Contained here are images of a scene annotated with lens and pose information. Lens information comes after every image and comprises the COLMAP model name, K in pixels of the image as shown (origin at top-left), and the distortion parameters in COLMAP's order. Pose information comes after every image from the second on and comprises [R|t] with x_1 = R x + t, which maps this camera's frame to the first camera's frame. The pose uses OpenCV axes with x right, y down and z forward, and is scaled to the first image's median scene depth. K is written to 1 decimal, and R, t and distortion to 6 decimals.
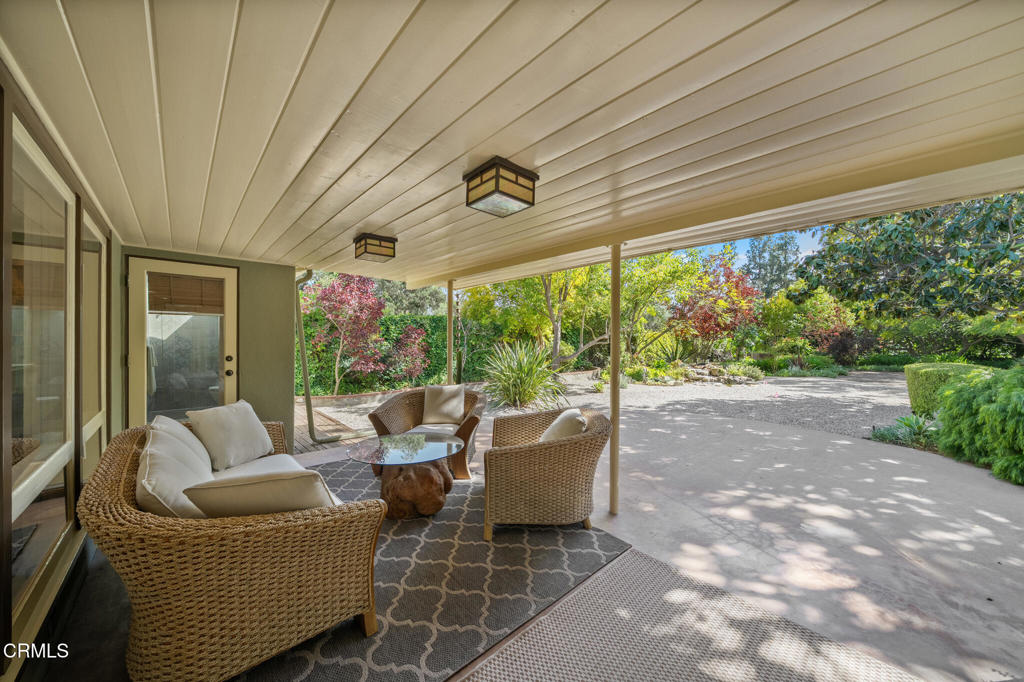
lens RADIAL K [[353.2, 0, 509.0], [0, 353.2, 344.7], [0, 0, 1]] dist [-0.001196, -0.000406]
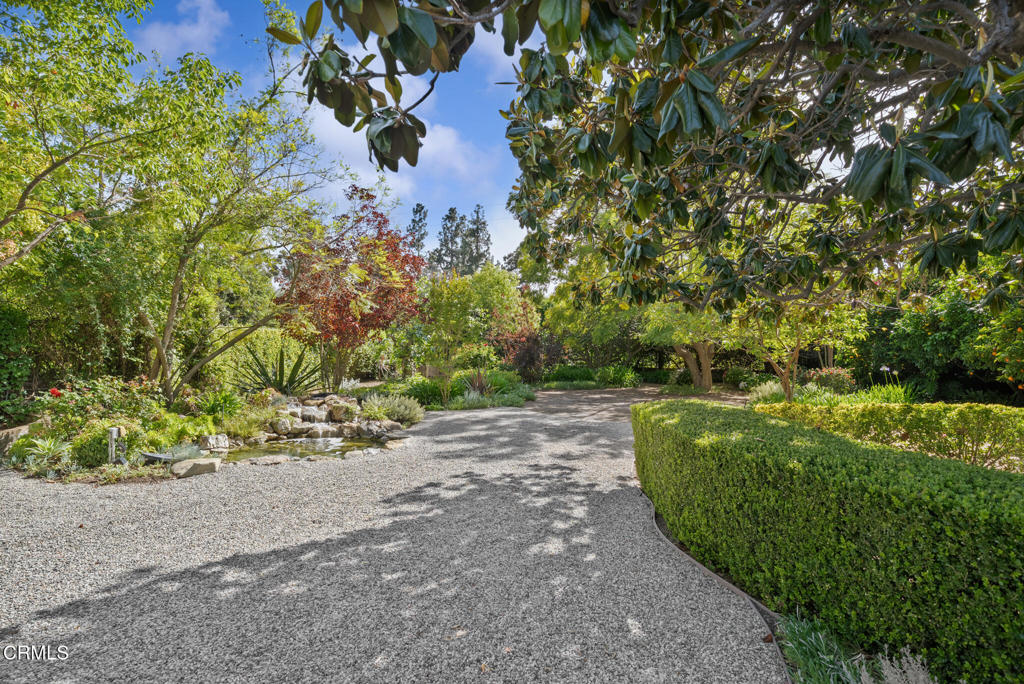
lens RADIAL K [[510.4, 0, 508.1], [0, 510.4, 344.5], [0, 0, 1]] dist [0.000400, 0.000099]
pose [[0.750485, 0.014394, 0.660731, 0.225084], [-0.007053, 0.999880, -0.013770, -0.006057], [-0.660850, 0.005674, 0.750496, 0.246713]]
